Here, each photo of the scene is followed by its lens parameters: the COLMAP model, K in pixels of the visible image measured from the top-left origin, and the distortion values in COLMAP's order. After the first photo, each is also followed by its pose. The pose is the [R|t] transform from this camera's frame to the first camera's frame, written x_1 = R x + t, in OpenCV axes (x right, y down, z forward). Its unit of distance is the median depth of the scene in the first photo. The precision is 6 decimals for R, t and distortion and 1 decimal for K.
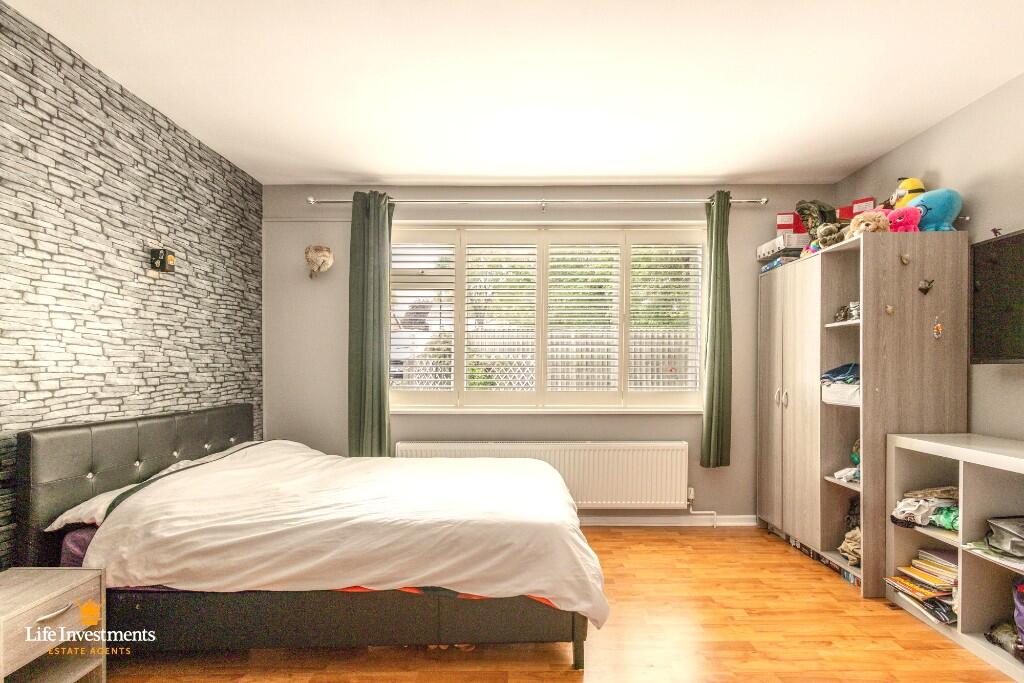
lens RADIAL K [[484.2, 0, 523.0], [0, 484.2, 372.5], [0, 0, 1]] dist [0.014481, -0.000213]
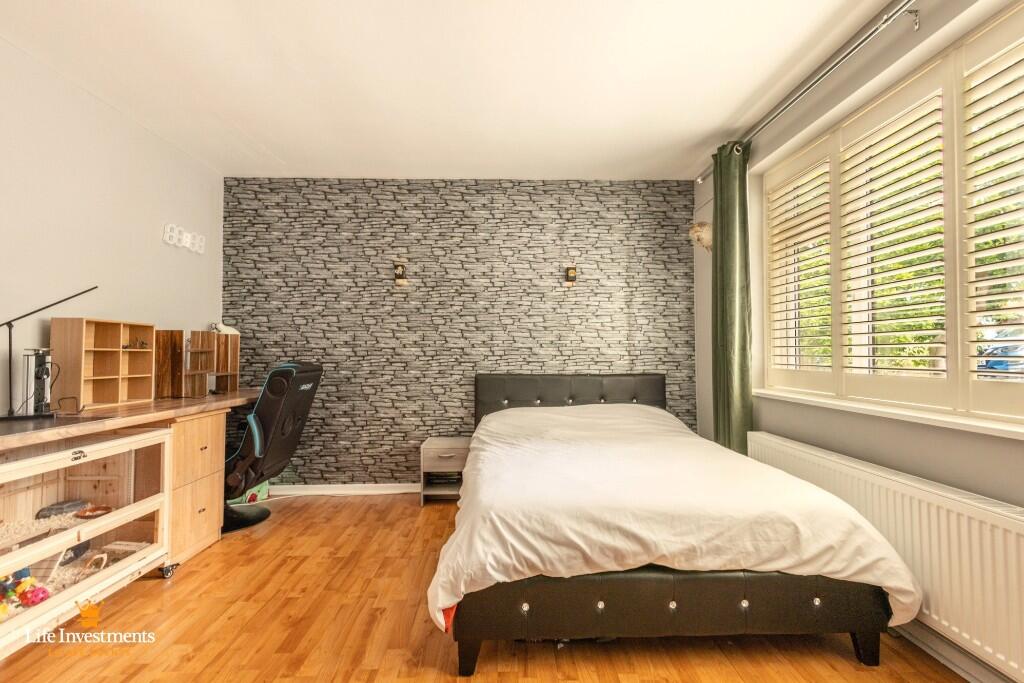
lens RADIAL K [[469.0, 0, 509.2], [0, 469.0, 338.7], [0, 0, 1]] dist [0.011828, -0.001731]
pose [[0.016941, -0.031903, -0.999347, 0.675150], [-0.007802, 0.999456, -0.032039, 0.020340], [0.999826, 0.008340, 0.016683, 0.722333]]
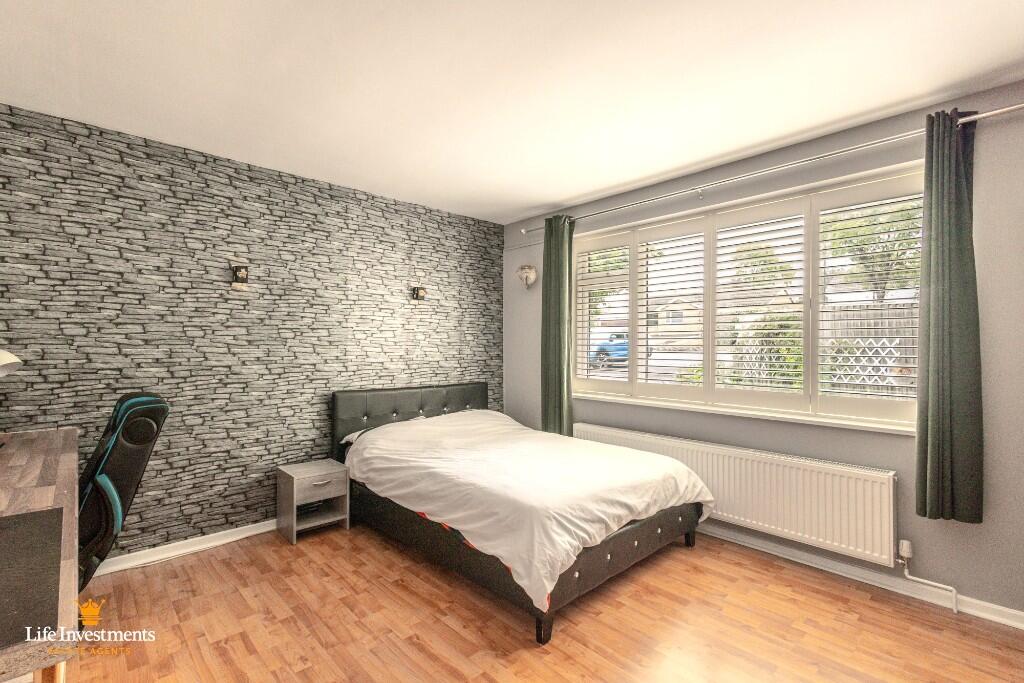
lens RADIAL K [[469.0, 0, 509.2], [0, 469.0, 338.7], [0, 0, 1]] dist [0.011828, -0.001731]
pose [[0.678679, -0.008526, -0.734385, 0.589262], [-0.011061, 0.999701, -0.021829, -0.041487], [0.734352, 0.022938, 0.678382, 0.139114]]
